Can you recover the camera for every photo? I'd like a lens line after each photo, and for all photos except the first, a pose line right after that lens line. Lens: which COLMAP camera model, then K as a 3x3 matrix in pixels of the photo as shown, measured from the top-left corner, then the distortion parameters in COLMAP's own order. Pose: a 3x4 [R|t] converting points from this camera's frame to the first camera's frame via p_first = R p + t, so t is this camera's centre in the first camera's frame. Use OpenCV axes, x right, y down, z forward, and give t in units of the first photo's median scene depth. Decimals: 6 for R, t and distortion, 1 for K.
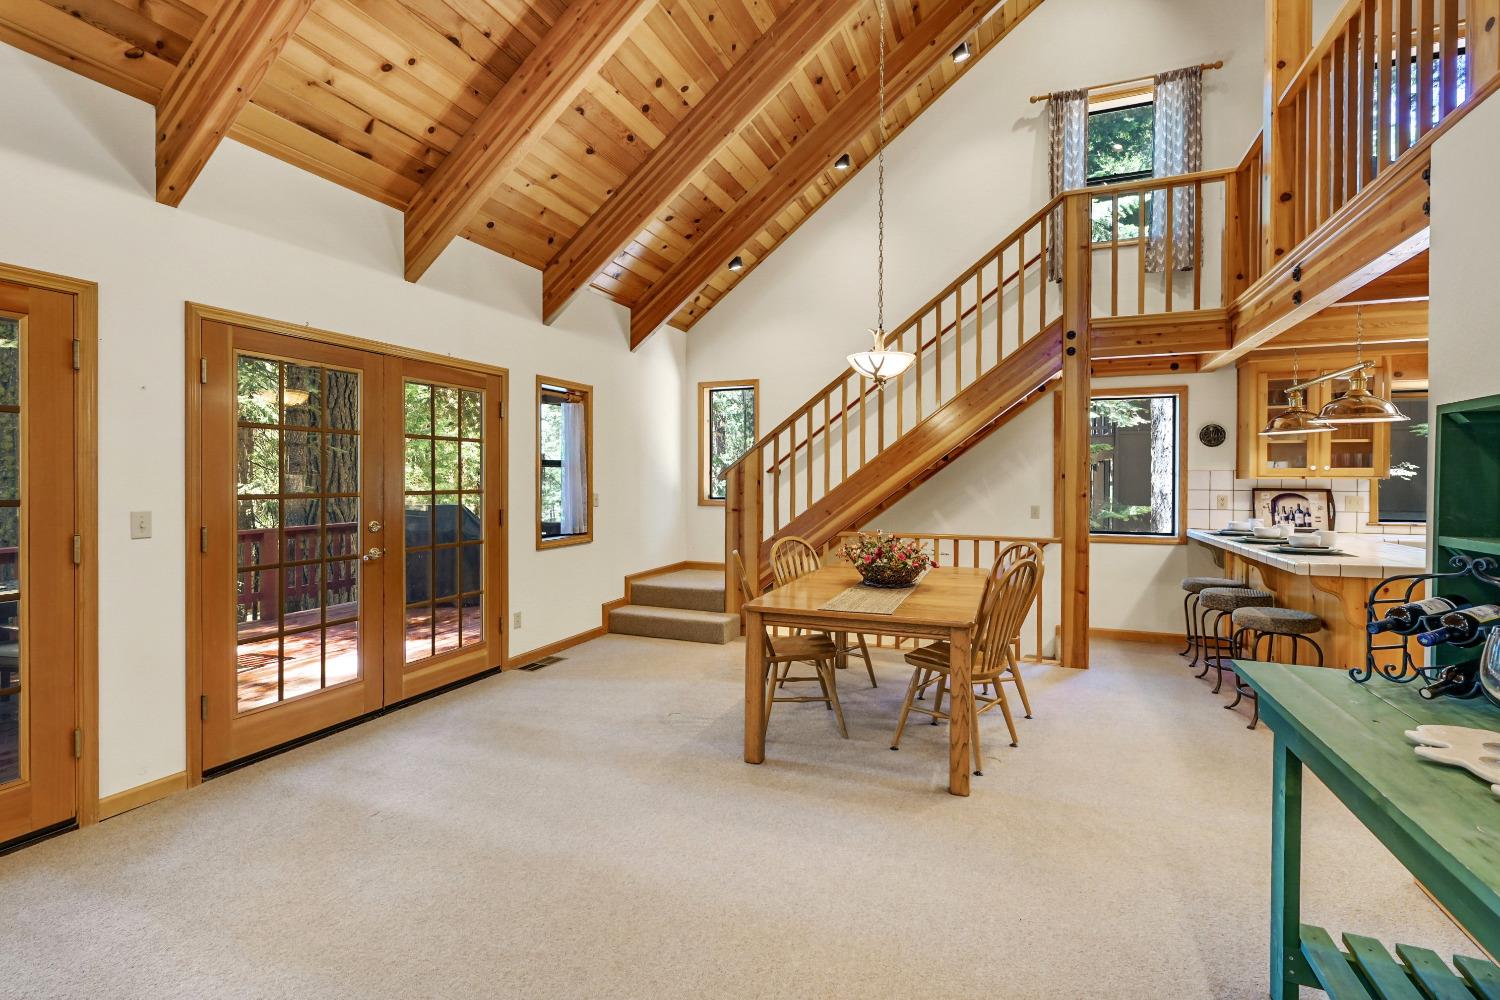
lens RADIAL K [[678.2, 0, 757.0], [0, 678.2, 484.7], [0, 0, 1]] dist [-0.001139, -0.000217]
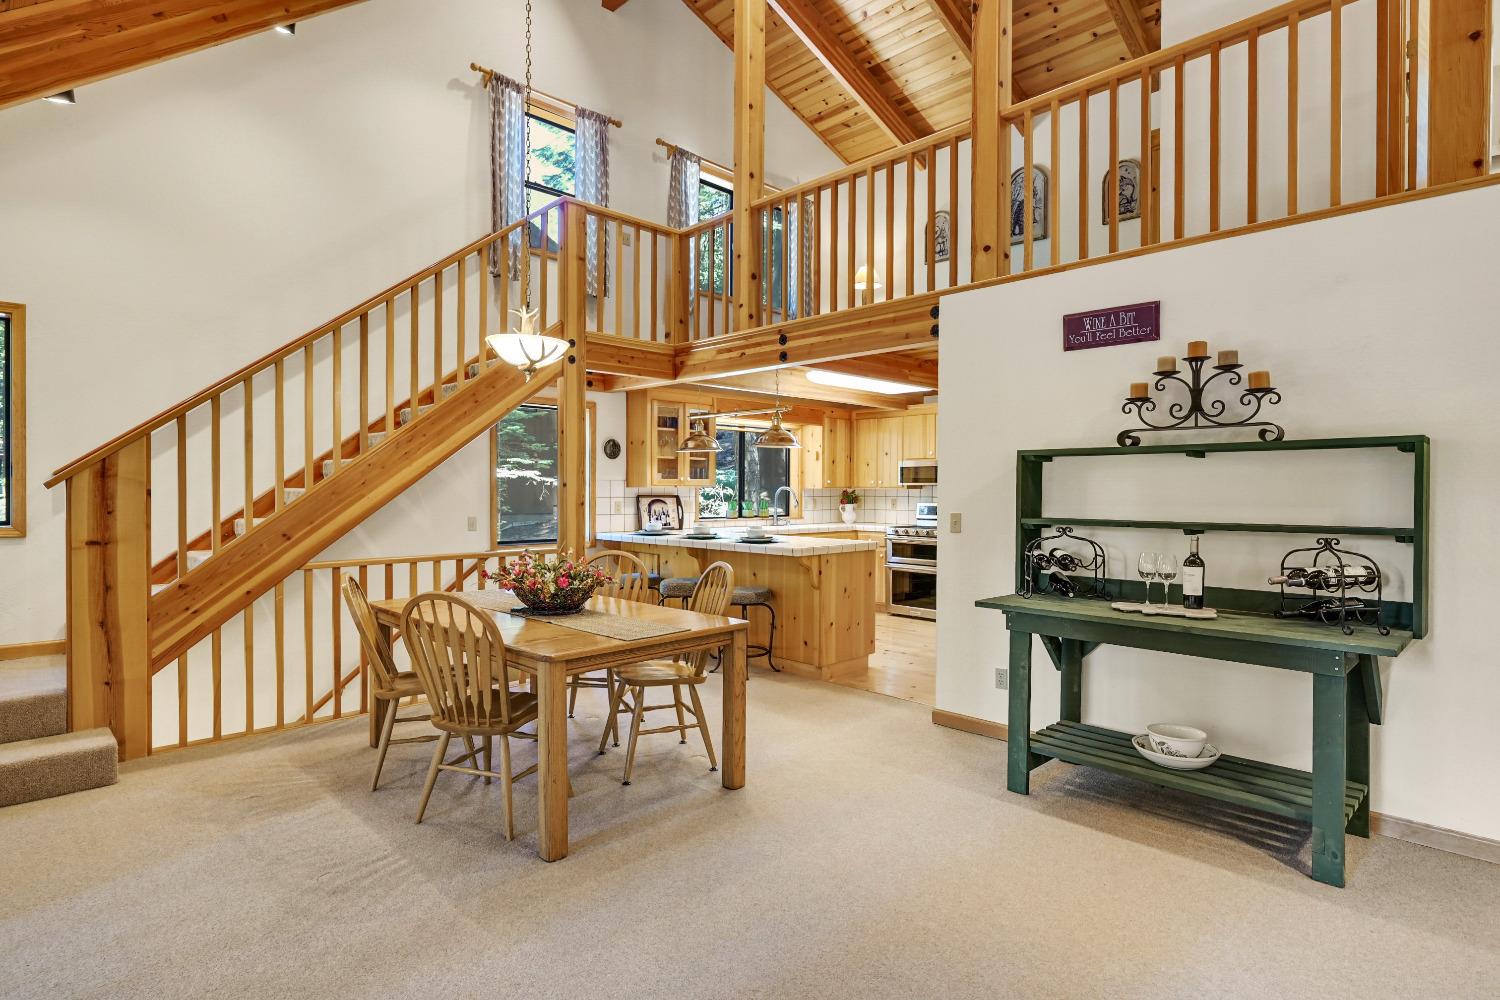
lens RADIAL K [[777.0, 0, 750.0], [0, 777.0, 500.0], [0, 0, 1]] dist [-0.000339, -0.000167]
pose [[0.401584, -0.015169, 0.915696, -0.463257], [0.006791, 0.999885, 0.013585, -0.003814], [-0.915797, 0.000763, 0.401641, 0.289404]]
